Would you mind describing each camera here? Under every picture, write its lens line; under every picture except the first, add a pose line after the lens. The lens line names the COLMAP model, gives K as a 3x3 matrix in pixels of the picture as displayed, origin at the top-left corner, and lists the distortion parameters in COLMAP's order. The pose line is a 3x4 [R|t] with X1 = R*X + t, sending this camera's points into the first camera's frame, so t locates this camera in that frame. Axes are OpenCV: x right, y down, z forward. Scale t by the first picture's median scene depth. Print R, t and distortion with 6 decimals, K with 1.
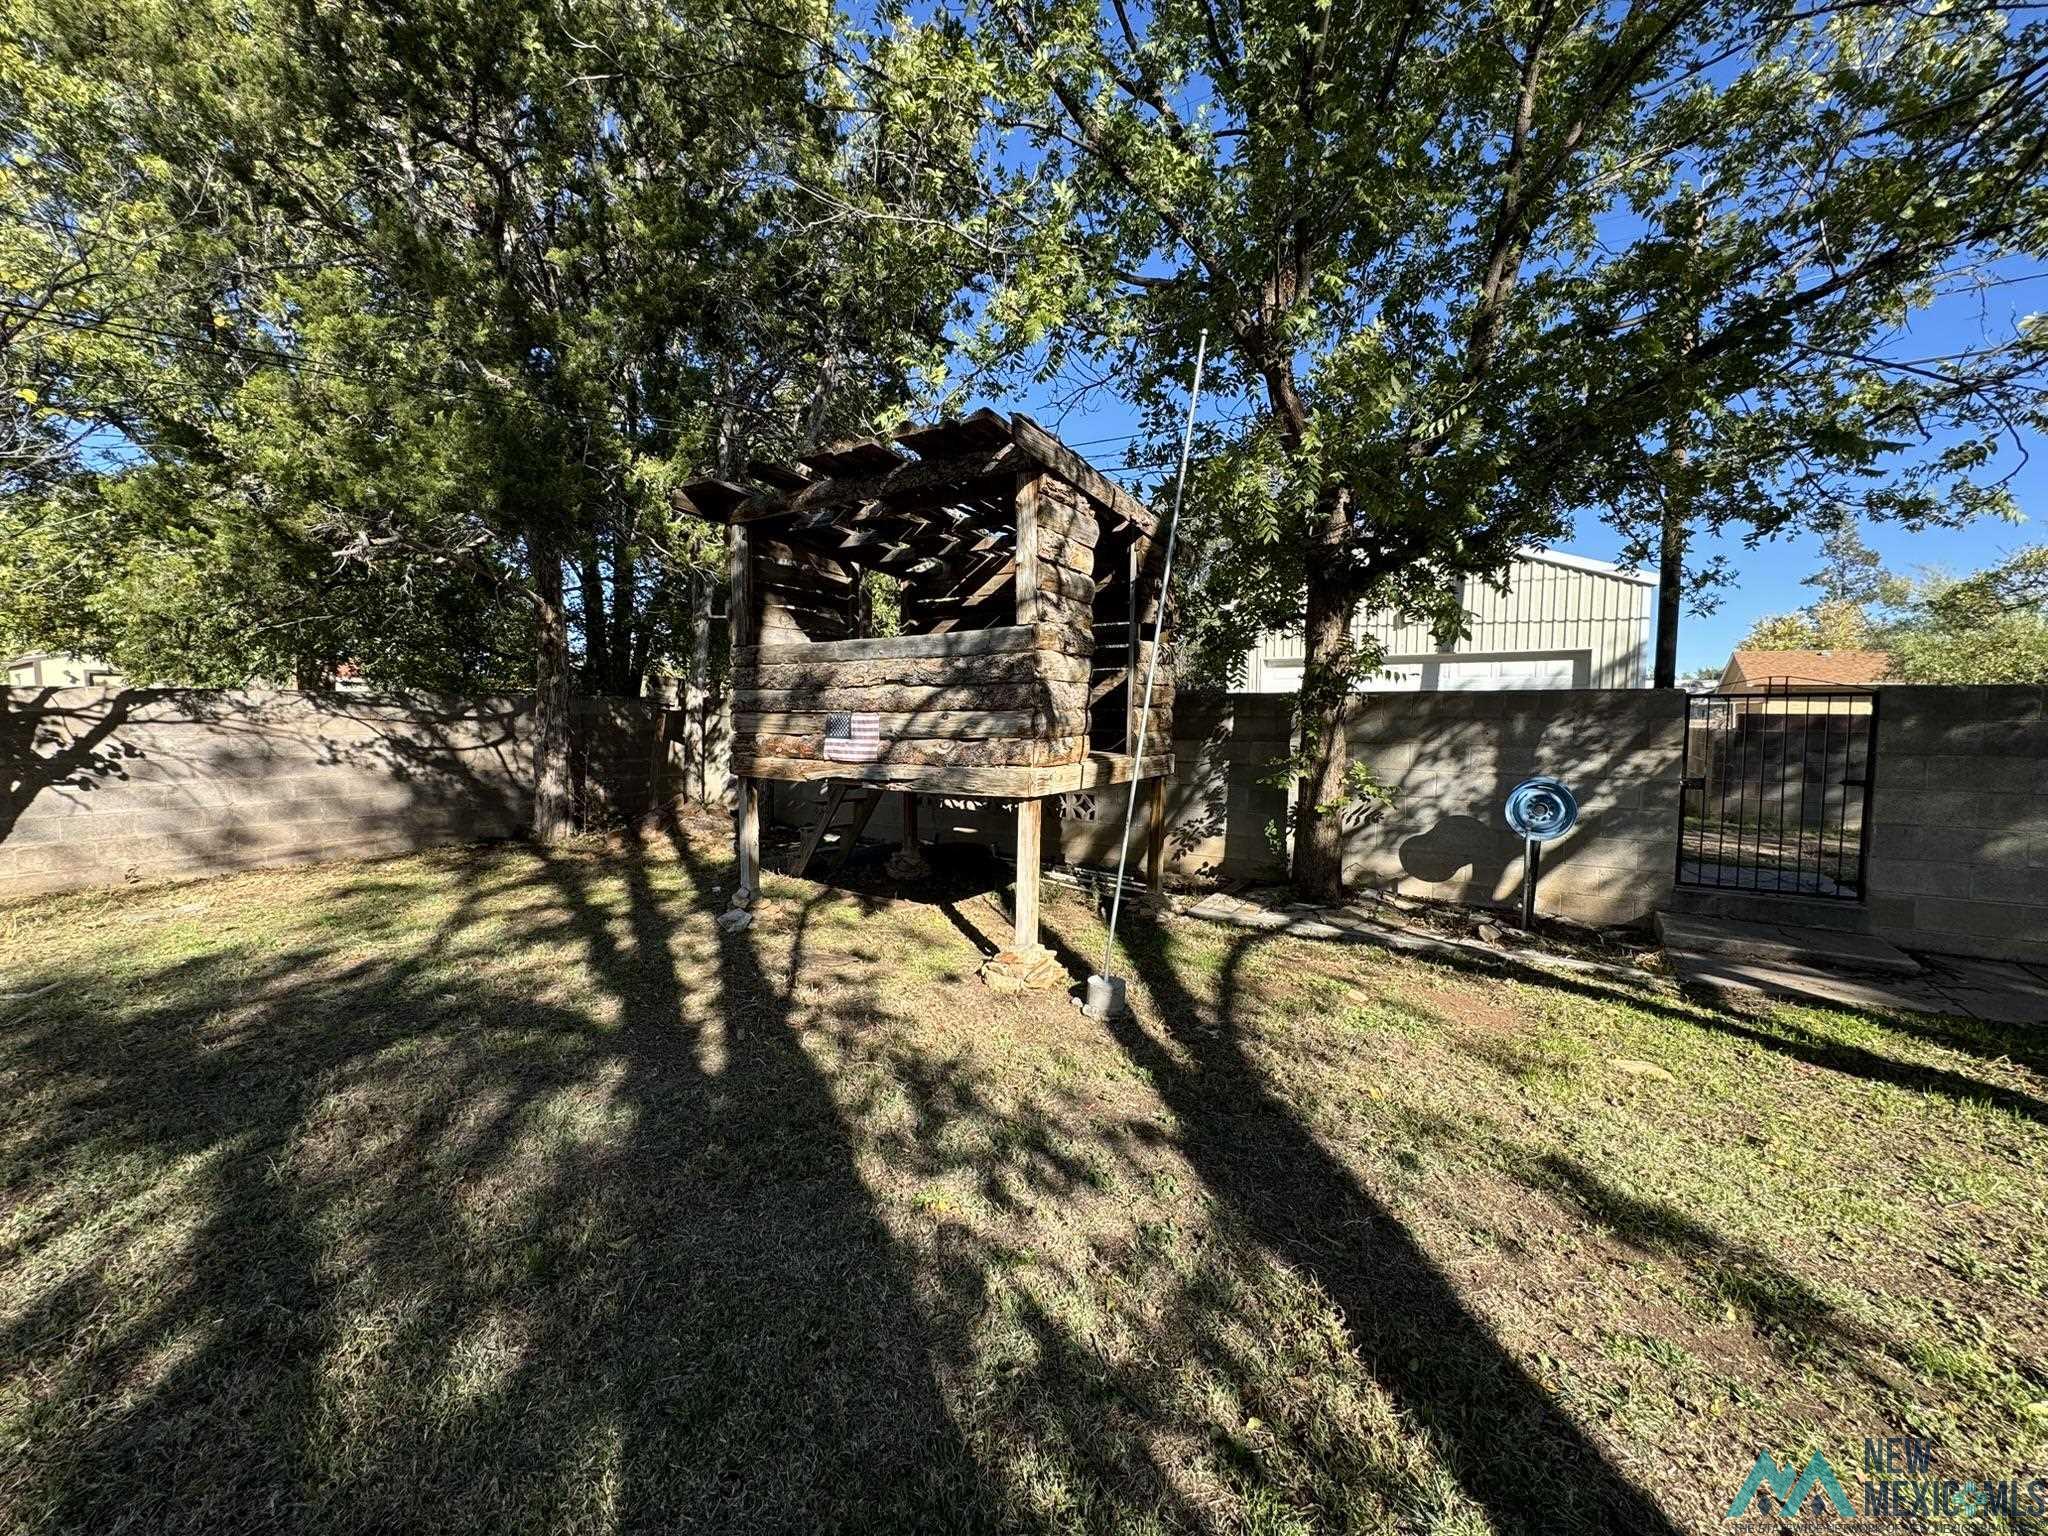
lens RADIAL K [[814.8, 0, 1022.3], [0, 814.8, 768.9], [0, 0, 1]] dist [-0.000168, 0.000436]
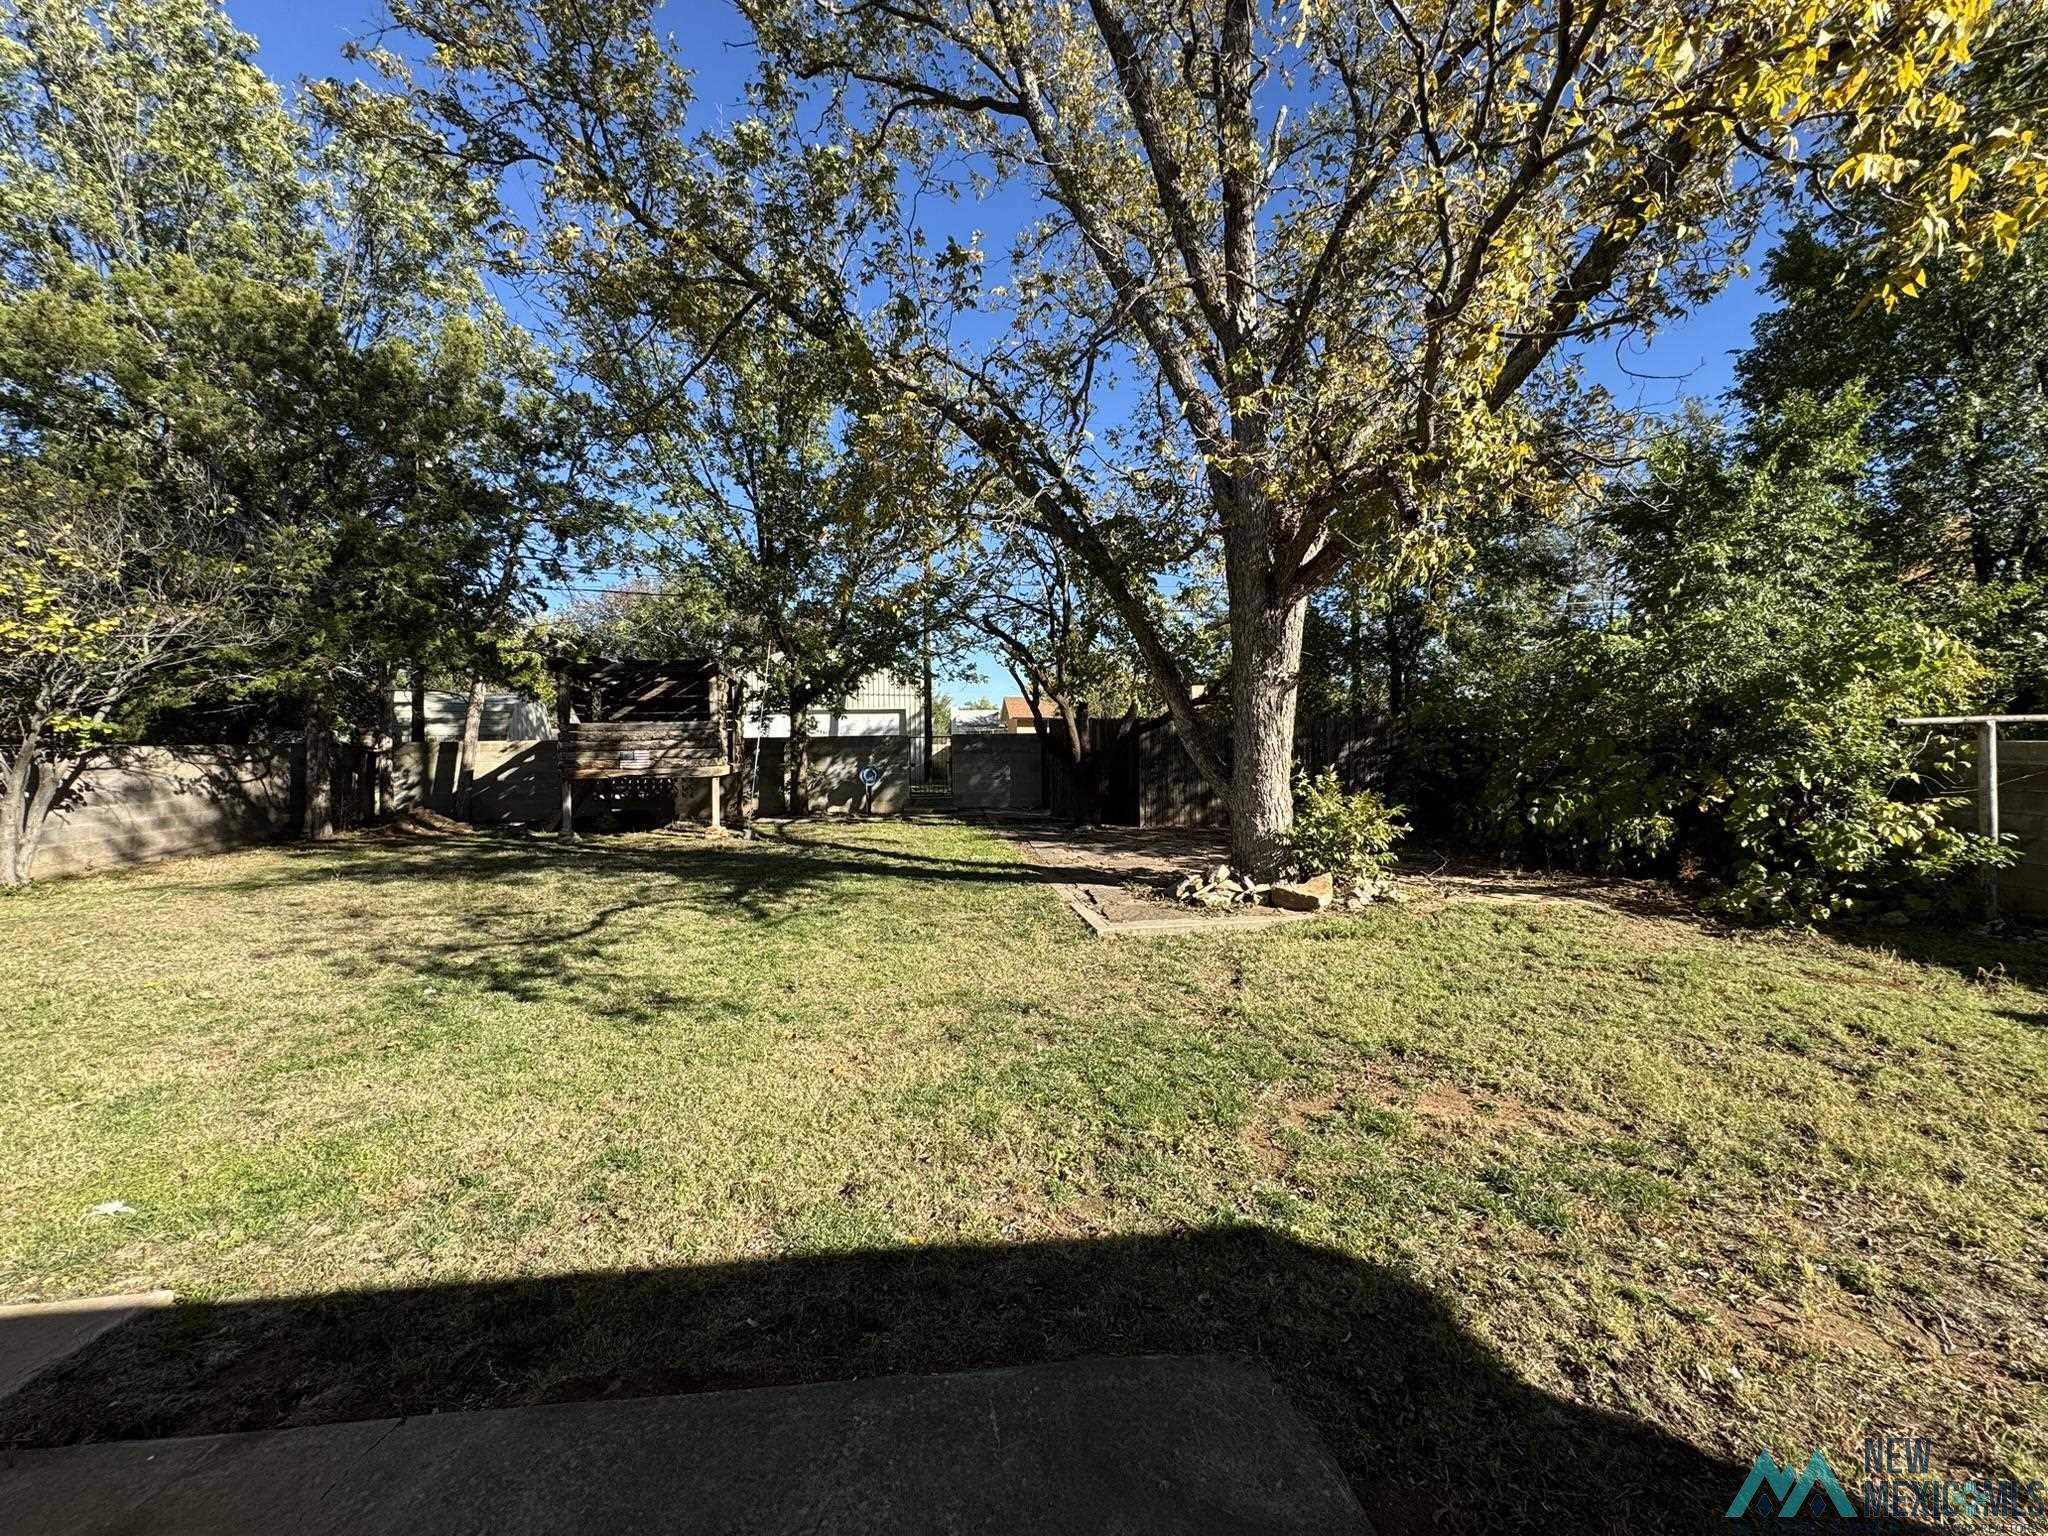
lens RADIAL K [[814.8, 0, 1022.3], [0, 814.8, 768.9], [0, 0, 1]] dist [-0.000168, 0.000436]
pose [[0.773842, -0.043839, 0.631860, -0.690415], [0.061270, 0.998104, -0.005788, 0.063771], [-0.630408, 0.043193, 0.775061, -1.401788]]
